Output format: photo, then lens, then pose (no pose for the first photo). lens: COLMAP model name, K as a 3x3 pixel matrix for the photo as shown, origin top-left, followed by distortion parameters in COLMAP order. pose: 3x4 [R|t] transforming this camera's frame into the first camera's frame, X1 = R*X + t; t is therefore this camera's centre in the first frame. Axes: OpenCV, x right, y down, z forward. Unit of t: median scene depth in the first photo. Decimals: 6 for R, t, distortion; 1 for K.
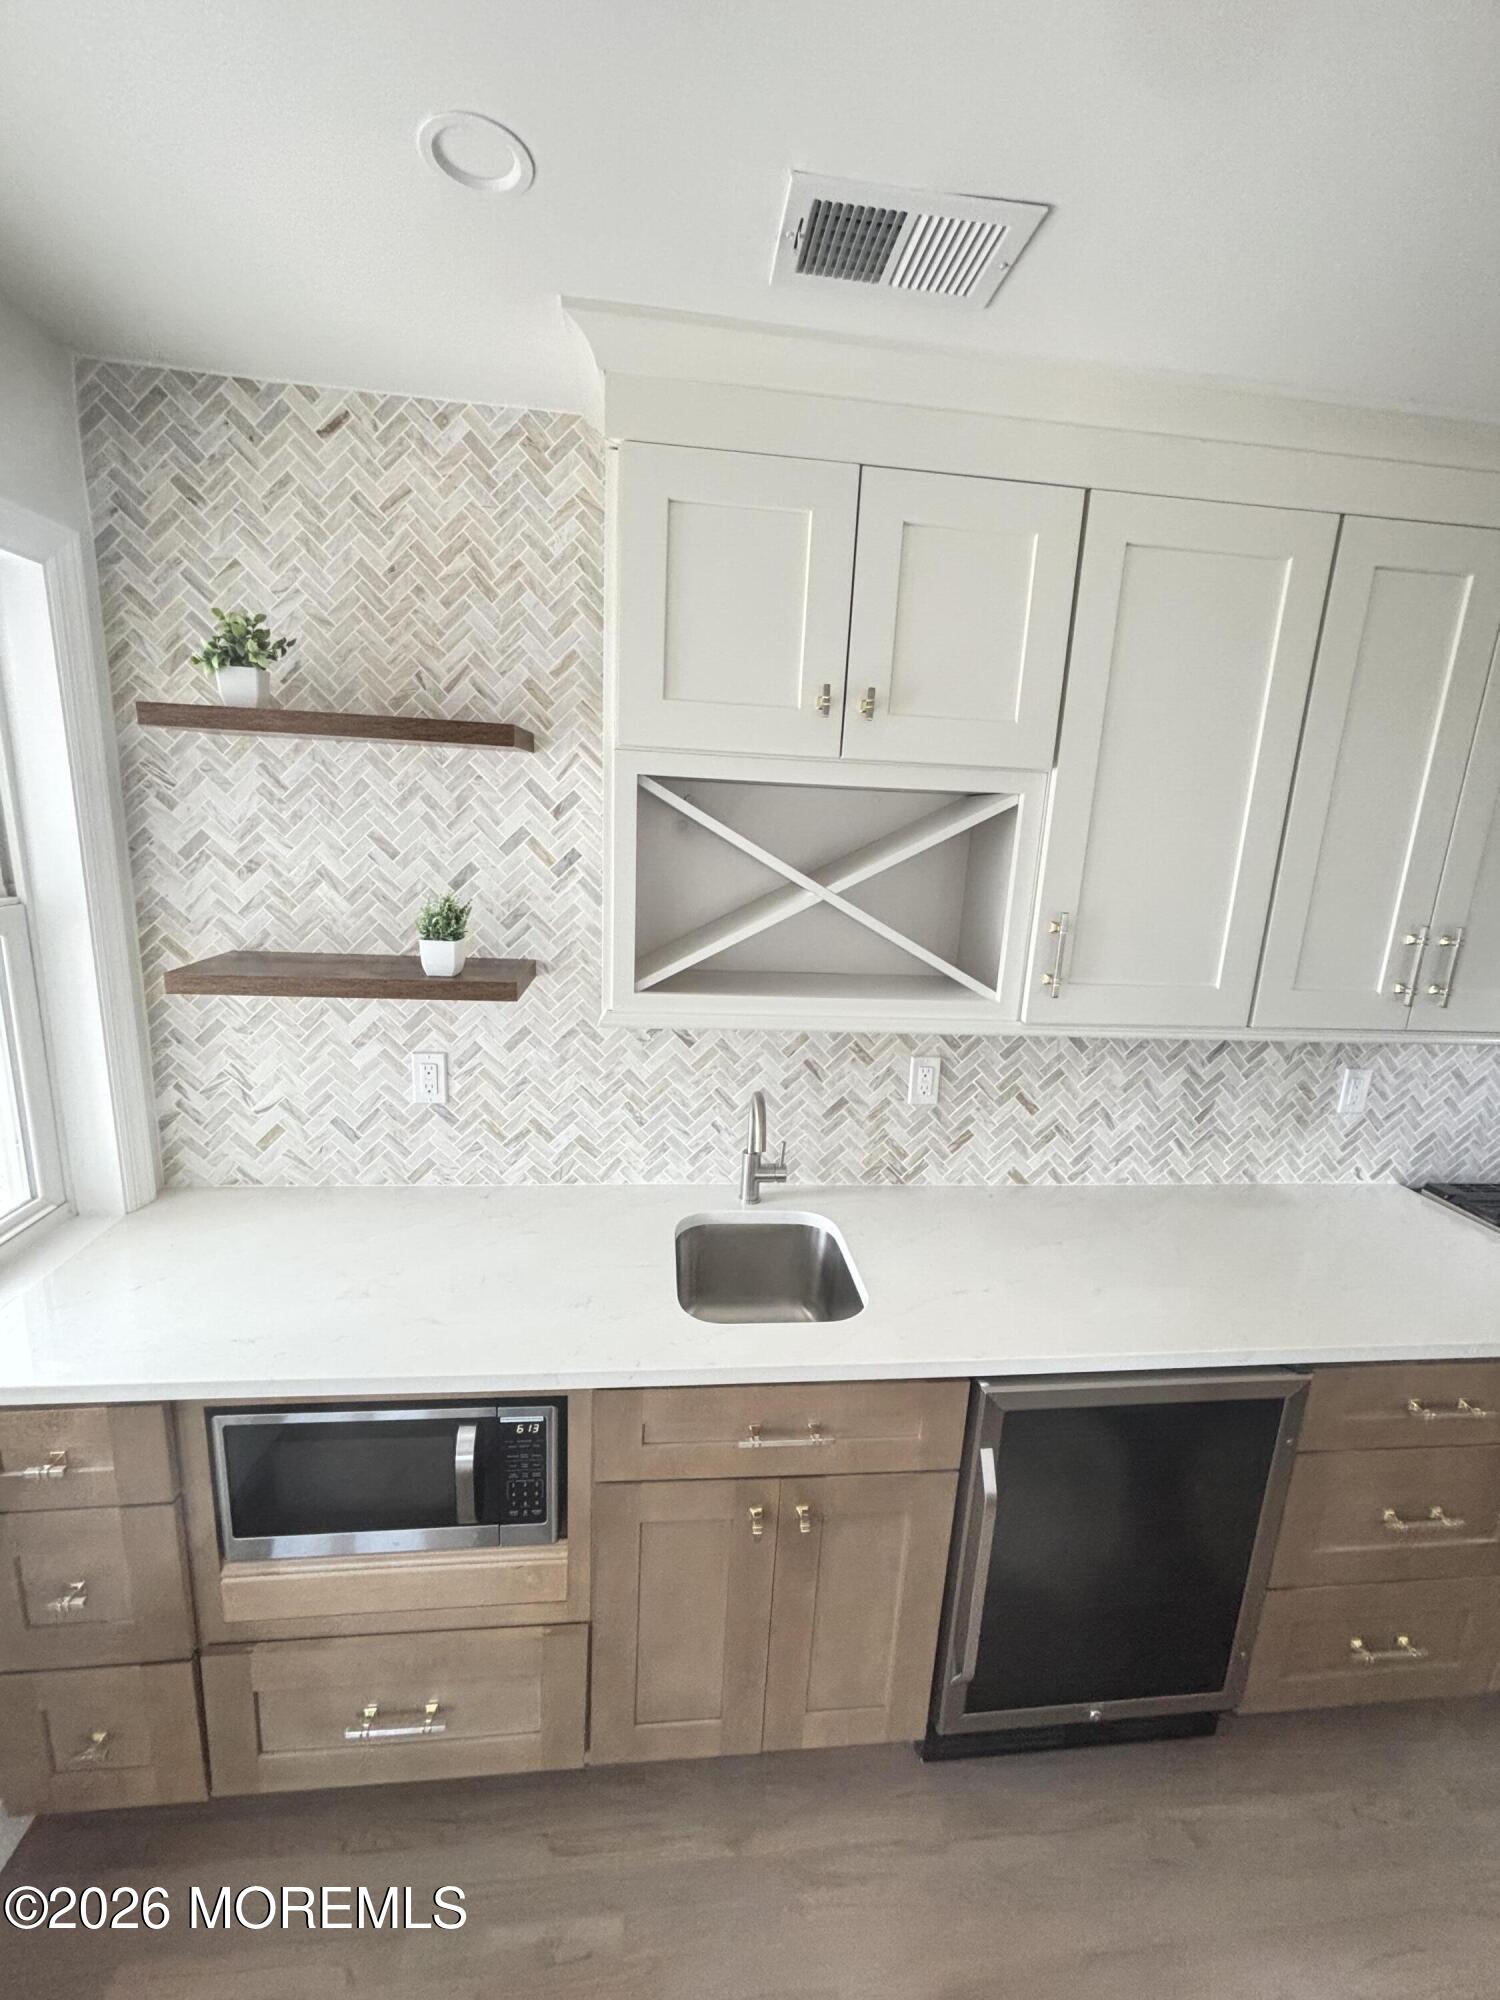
lens RADIAL K [[810.4, 0, 729.8], [0, 810.4, 998.7], [0, 0, 1]] dist [-0.002994, 0.001949]
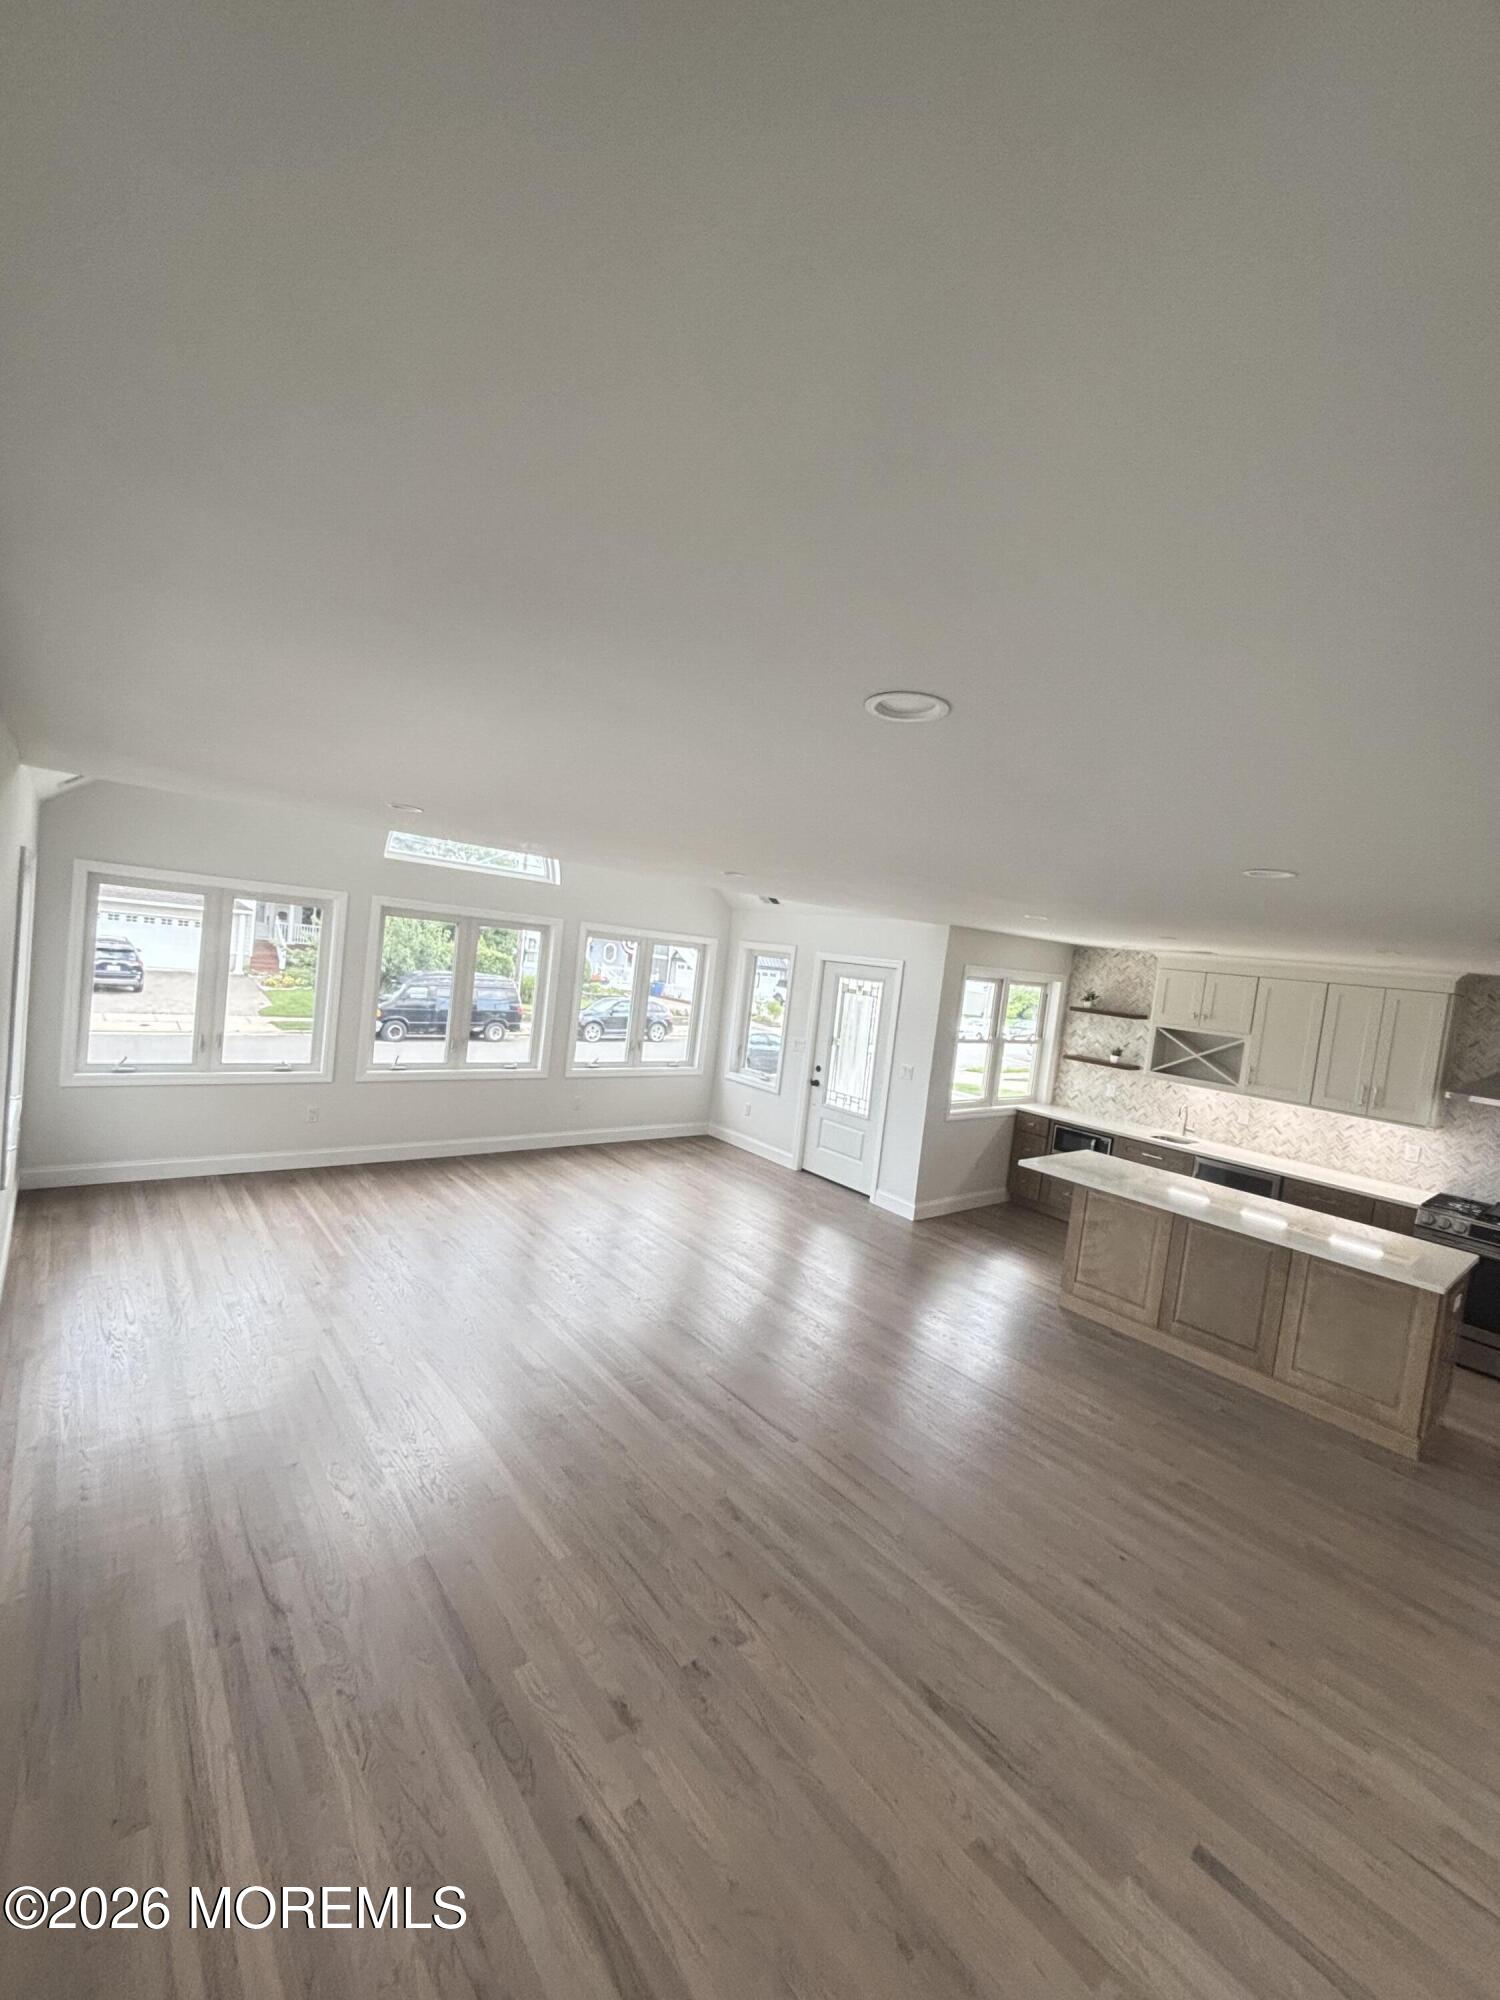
lens RADIAL K [[810.4, 0, 753.3], [0, 810.4, 994.4], [0, 0, 1]] dist [-0.002994, 0.001949]
pose [[0.567507, 0.060779, -0.821123, 2.244445], [-0.265802, 0.957401, -0.112839, 0.660918], [0.779286, 0.282292, 0.559487, -3.314117]]
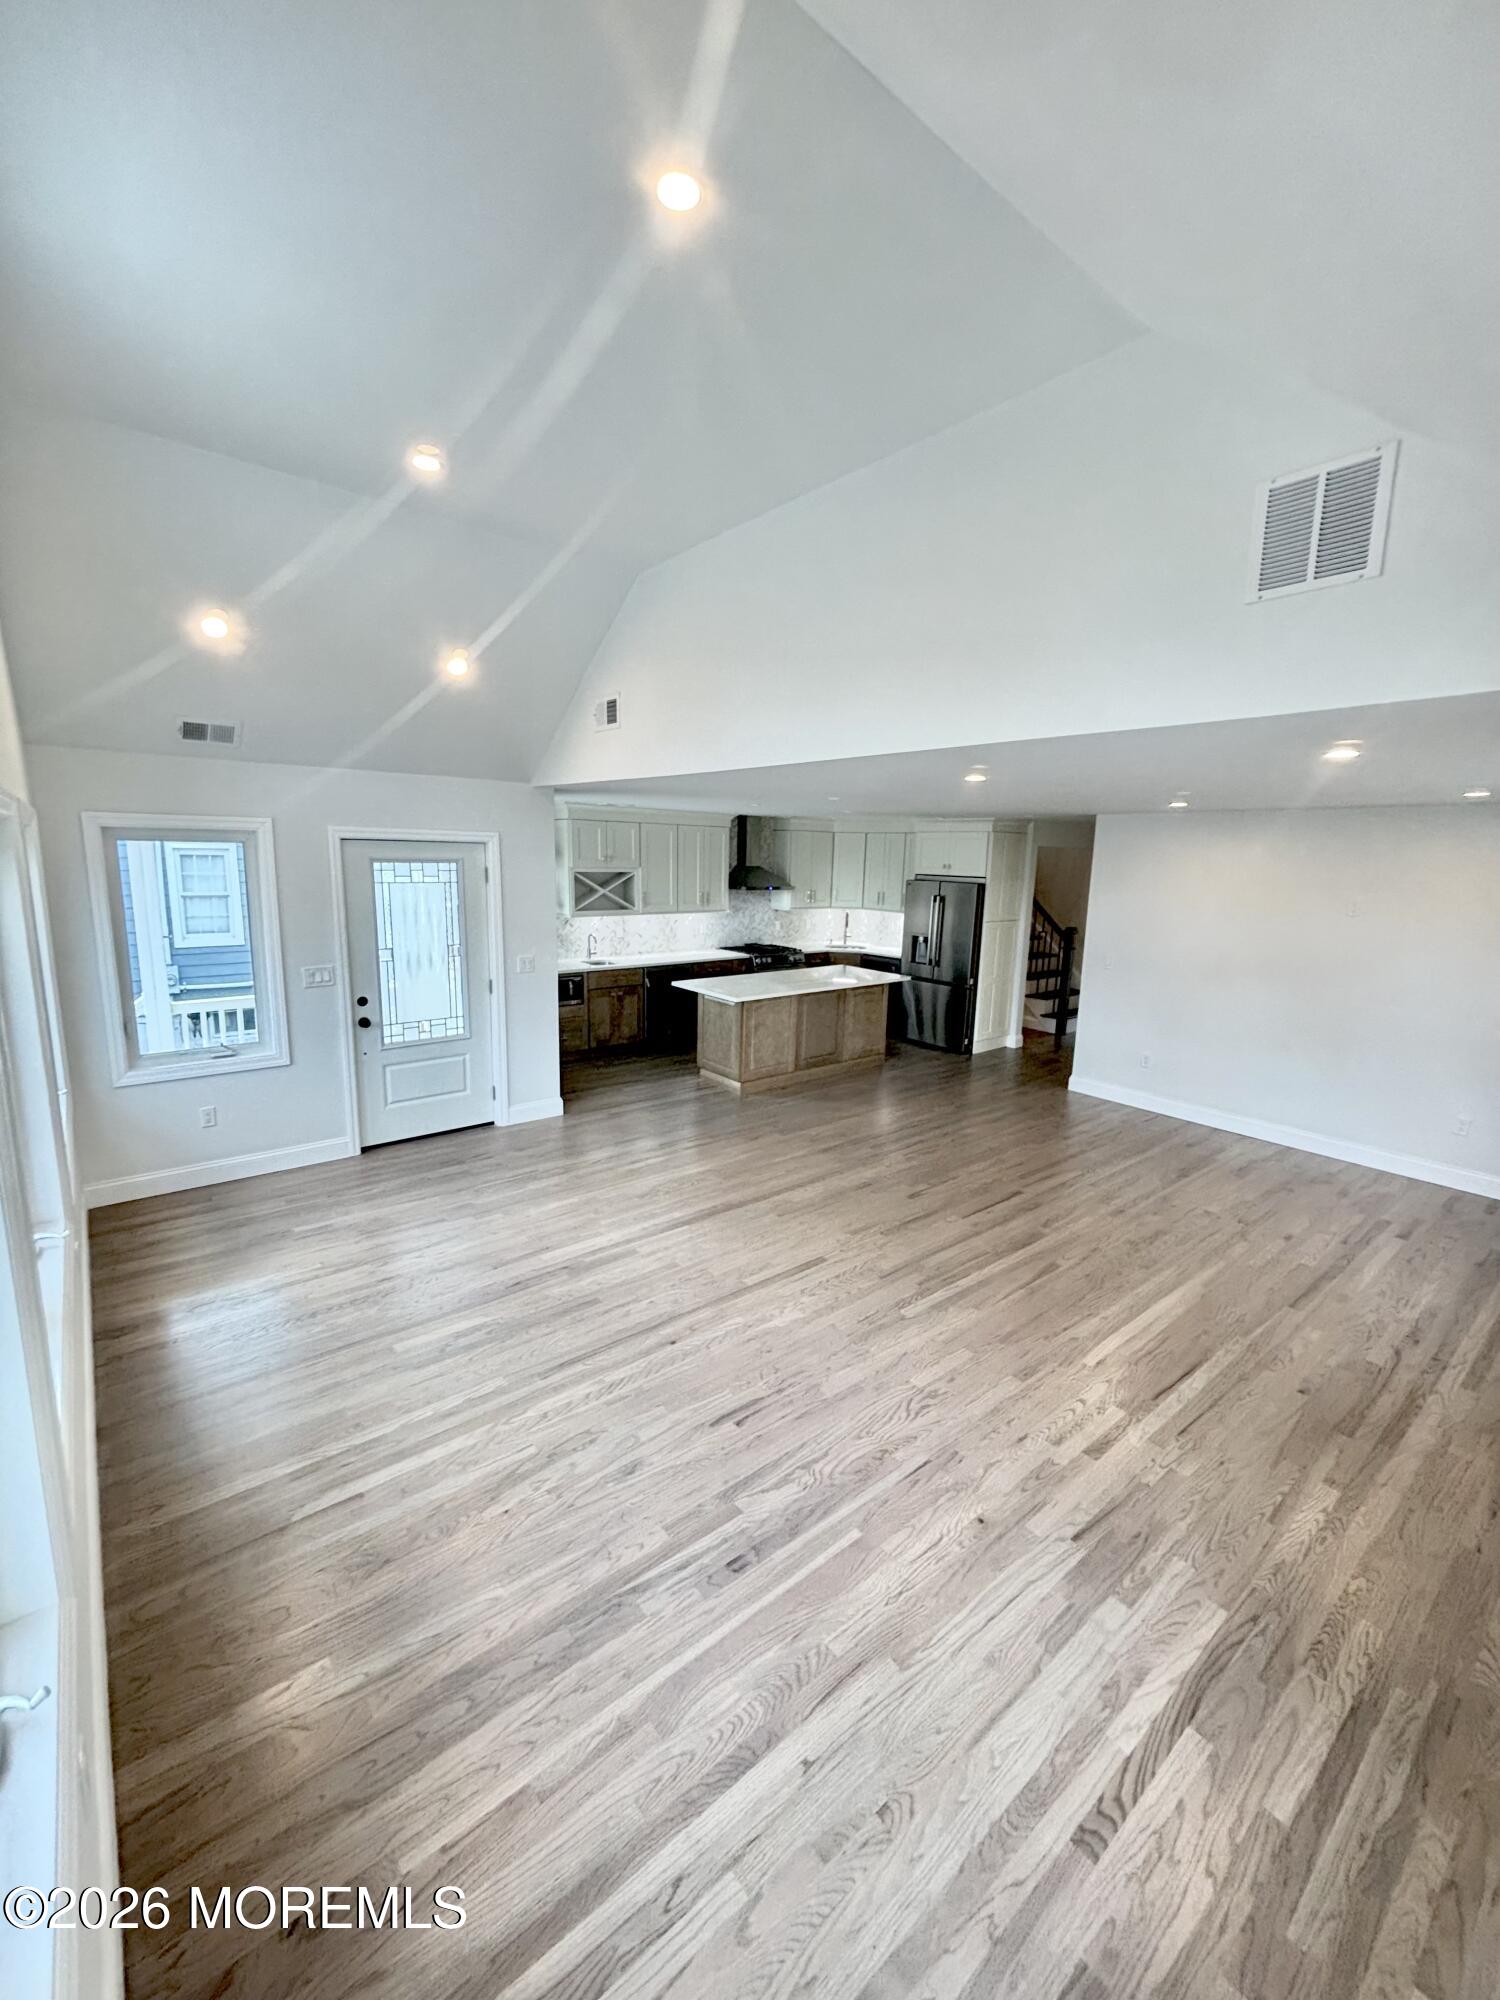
lens RADIAL K [[810.4, 0, 744.8], [0, 810.4, 988.1], [0, 0, 1]] dist [-0.002994, 0.001949]
pose [[0.833936, -0.119675, 0.538729, -1.983441], [0.138859, 0.990299, 0.005040, 0.583559], [-0.534106, 0.070604, 0.842464, -3.816003]]
